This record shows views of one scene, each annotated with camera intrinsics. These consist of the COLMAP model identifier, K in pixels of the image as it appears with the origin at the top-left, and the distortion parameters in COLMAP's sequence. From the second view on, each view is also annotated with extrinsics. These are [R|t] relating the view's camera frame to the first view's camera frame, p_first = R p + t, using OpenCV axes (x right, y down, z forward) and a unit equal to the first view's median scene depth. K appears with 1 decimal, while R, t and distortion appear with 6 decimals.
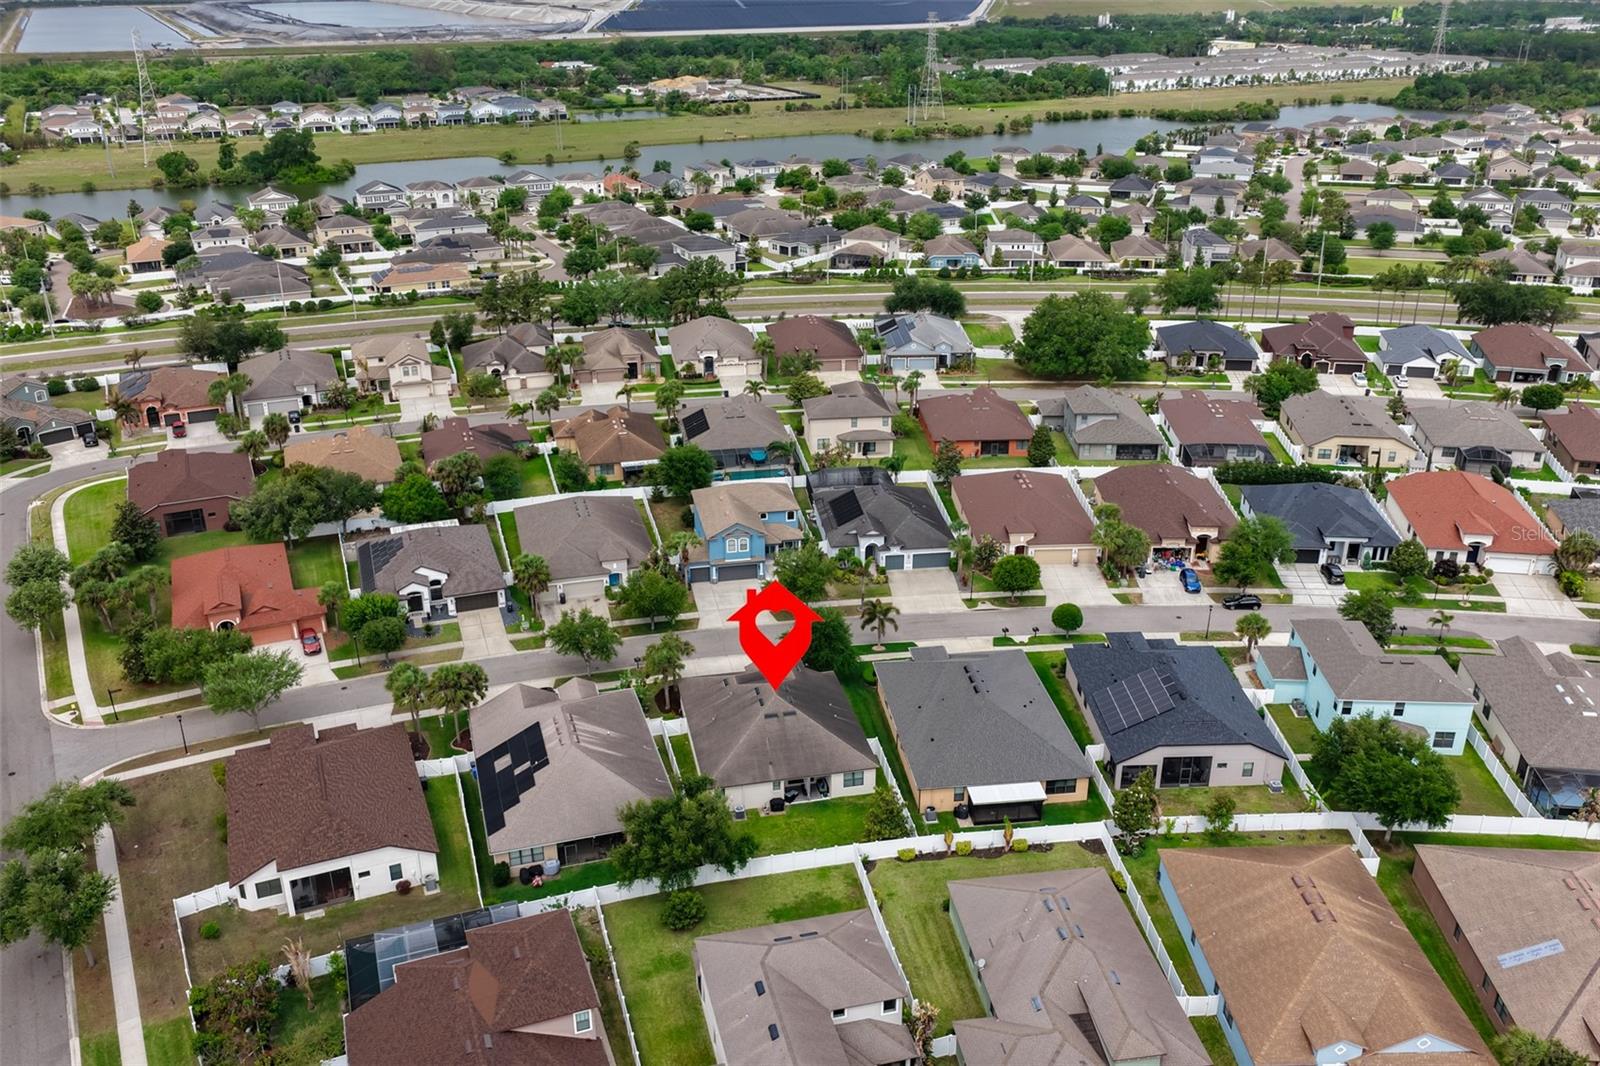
lens RADIAL K [[1315.2, 0, 800.0], [0, 1315.2, 533.0], [0, 0, 1]] dist [-0.016711, 0.038861]
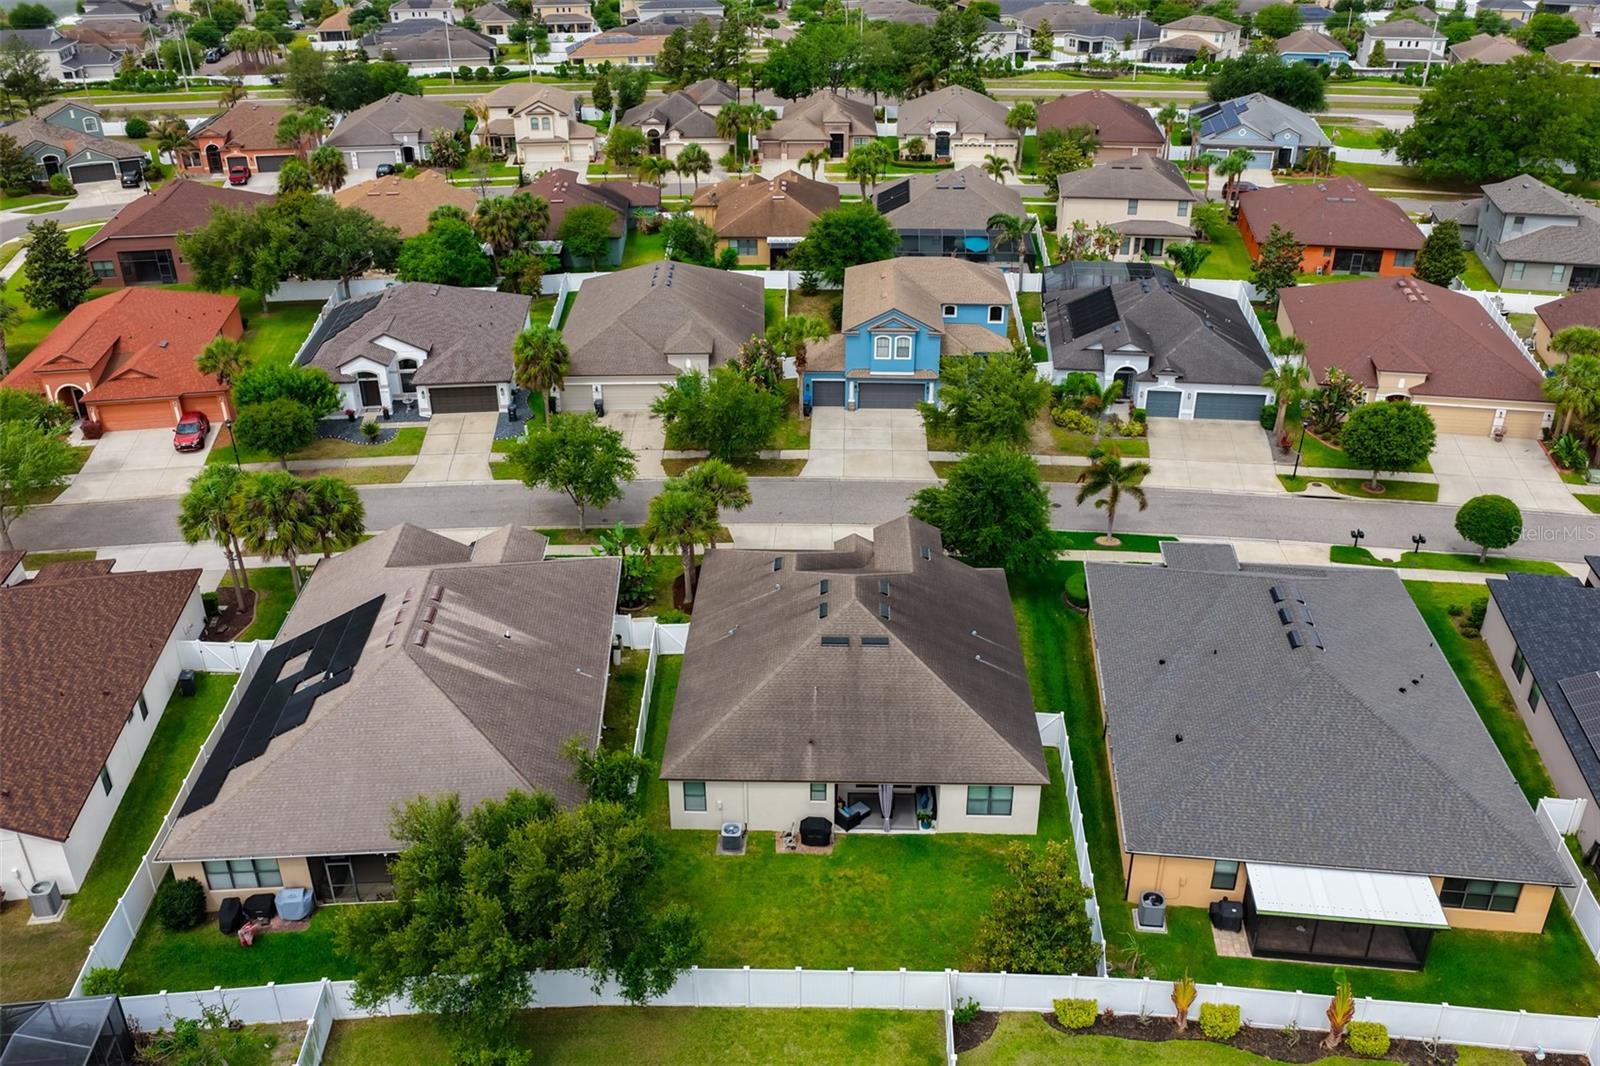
lens RADIAL K [[1315.2, 0, 800.0], [0, 1315.2, 533.0], [0, 0, 1]] dist [-0.016711, 0.038861]
pose [[0.970753, 0.108424, -0.214201, 0.046867], [-0.092633, 0.992280, 0.082461, 0.046044], [0.221488, -0.060207, 0.973303, 0.396650]]
